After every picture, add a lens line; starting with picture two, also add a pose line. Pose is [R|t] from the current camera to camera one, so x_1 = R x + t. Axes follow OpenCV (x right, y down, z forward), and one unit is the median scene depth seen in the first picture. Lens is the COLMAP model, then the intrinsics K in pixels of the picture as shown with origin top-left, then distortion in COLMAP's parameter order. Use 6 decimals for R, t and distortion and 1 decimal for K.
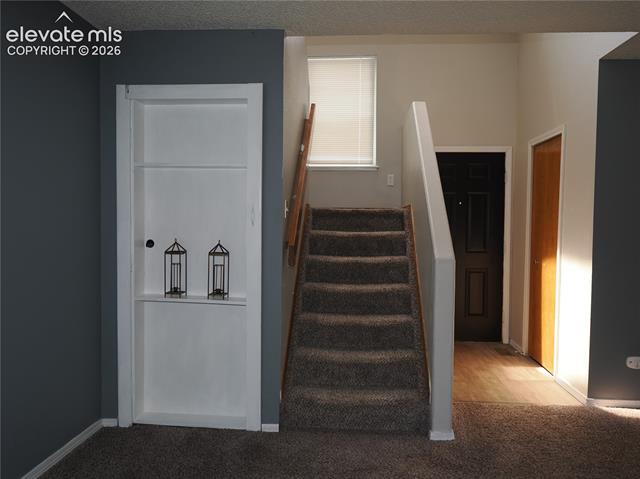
lens RADIAL K [[486.2, 0, 324.3], [0, 486.2, 245.5], [0, 0, 1]] dist [0.001106, 0.009329]
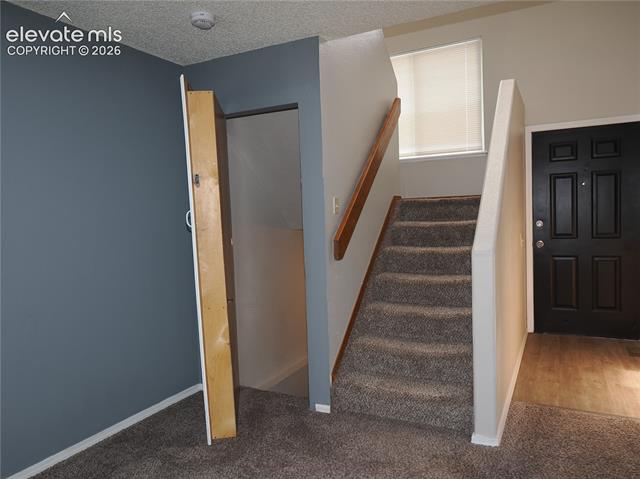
lens RADIAL K [[443.3, 0, 332.6], [0, 443.3, 242.0], [0, 0, 1]] dist [0.006345, -0.002188]
pose [[0.922201, -0.019197, -0.386234, 0.276227], [0.029114, 0.999379, 0.019843, -0.013986], [0.385613, -0.029544, 0.922187, 0.098373]]
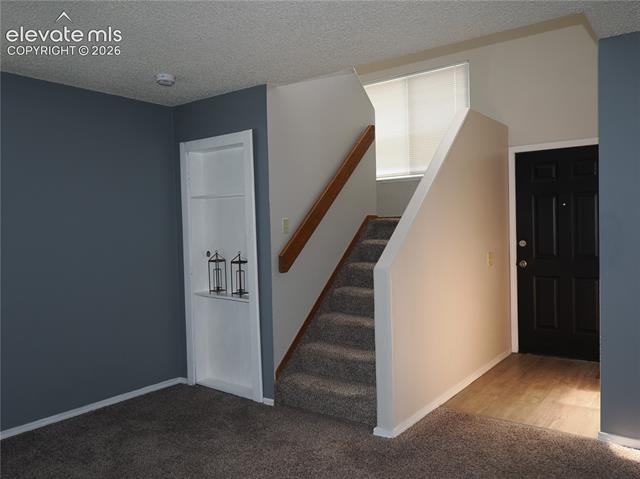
lens RADIAL K [[486.2, 0, 336.1], [0, 486.2, 241.7], [0, 0, 1]] dist [0.001106, 0.009329]
pose [[0.851226, -0.016012, -0.524555, 0.646347], [0.010365, 0.999852, -0.013700, -0.015763], [0.524697, 0.006225, 0.851266, 0.023670]]
